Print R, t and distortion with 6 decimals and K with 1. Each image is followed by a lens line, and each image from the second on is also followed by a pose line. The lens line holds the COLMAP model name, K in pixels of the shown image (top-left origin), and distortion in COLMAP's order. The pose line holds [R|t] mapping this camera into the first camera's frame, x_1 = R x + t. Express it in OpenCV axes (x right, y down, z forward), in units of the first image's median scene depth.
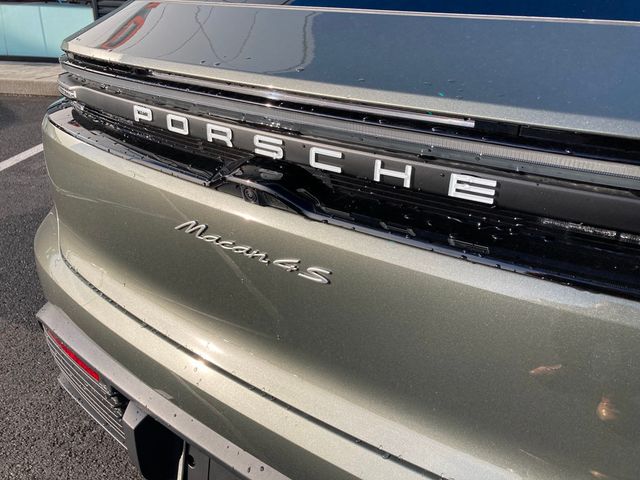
lens RADIAL K [[527.3, 0, 319.7], [0, 527.3, 226.0], [0, 0, 1]] dist [0.027729, -0.010493]
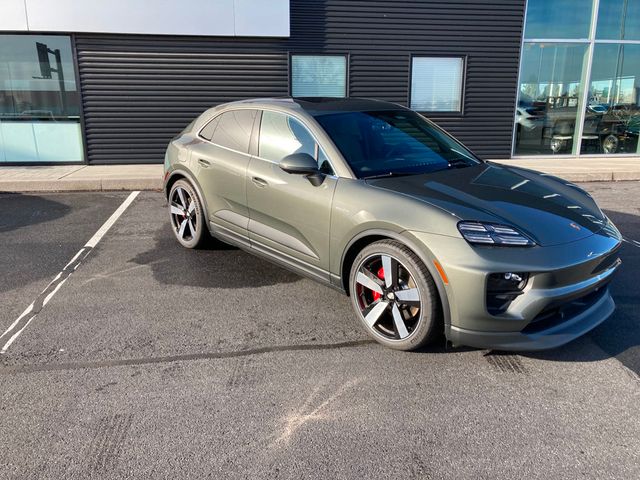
lens RADIAL K [[527.3, 0, 312.7], [0, 527.3, 247.9], [0, 0, 1]] dist [0.027729, -0.010493]
pose [[0.979483, -0.085955, 0.182275, -1.578638], [0.103642, 0.990550, -0.089824, 0.915673], [-0.172831, 0.106872, 0.979136, -4.404816]]
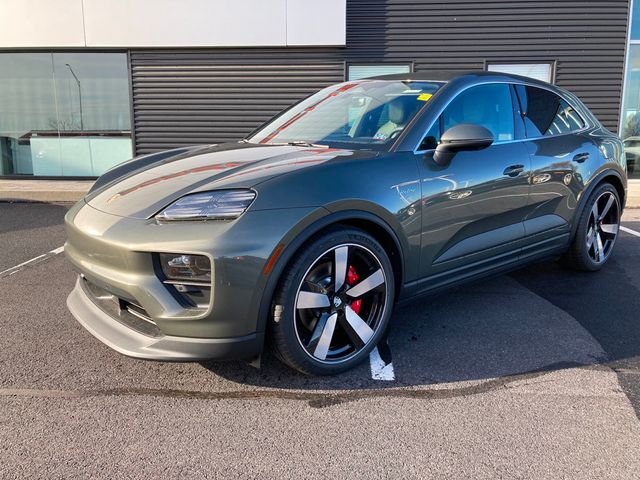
lens RADIAL K [[527.3, 0, 318.5], [0, 527.3, 234.8], [0, 0, 1]] dist [0.027729, -0.010493]
pose [[0.999365, -0.033065, -0.013305, 0.488467], [0.029782, 0.979773, -0.197886, 1.123945], [0.019579, 0.197364, 0.980135, -2.656285]]
